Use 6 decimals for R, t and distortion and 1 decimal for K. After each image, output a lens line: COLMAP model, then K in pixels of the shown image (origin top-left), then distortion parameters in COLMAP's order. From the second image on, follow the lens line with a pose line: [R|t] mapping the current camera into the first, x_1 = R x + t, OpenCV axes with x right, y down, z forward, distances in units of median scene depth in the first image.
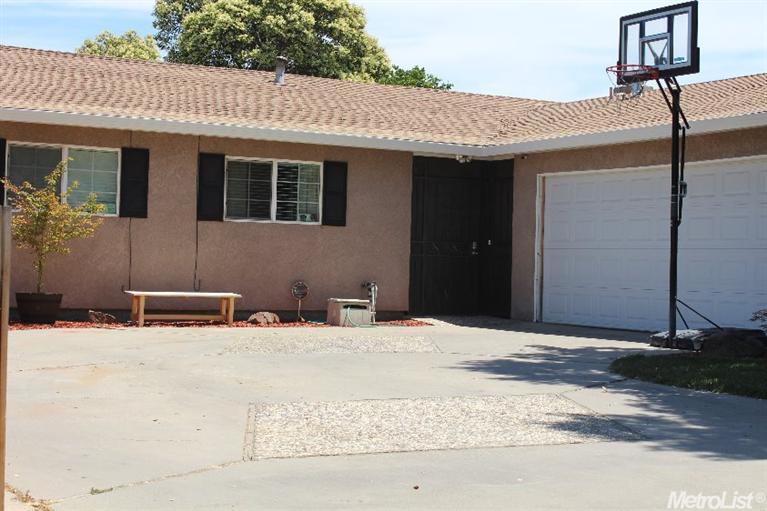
lens RADIAL K [[1376.8, 0, 383.5], [0, 1376.8, 255.5], [0, 0, 1]] dist [0.016028, 0.074059]
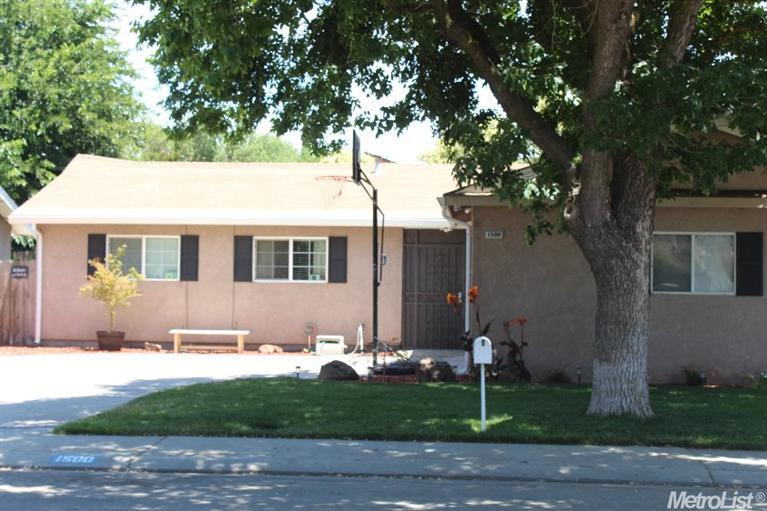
lens RADIAL K [[1376.8, 0, 383.5], [0, 1376.8, 255.5], [0, 0, 1]] dist [0.016028, 0.074059]
pose [[0.828969, -0.025160, -0.558728, 0.994142], [0.013235, 0.999590, -0.025376, -0.017157], [0.559137, 0.013642, 0.828963, -0.156751]]
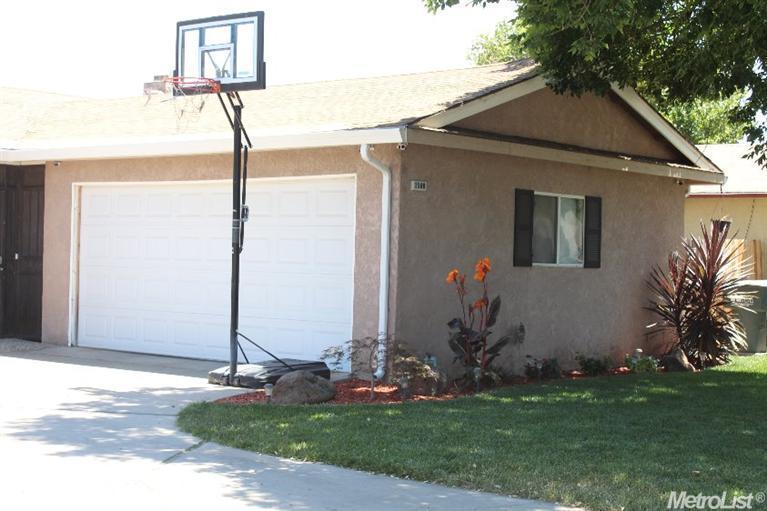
lens RADIAL K [[1376.8, 0, 383.5], [0, 1376.8, 255.5], [0, 0, 1]] dist [0.016028, 0.074059]
pose [[0.936950, 0.001897, 0.349459, -0.017996], [-0.006940, 0.999889, 0.013179, -0.032574], [-0.349395, -0.014774, 0.936859, 0.102138]]
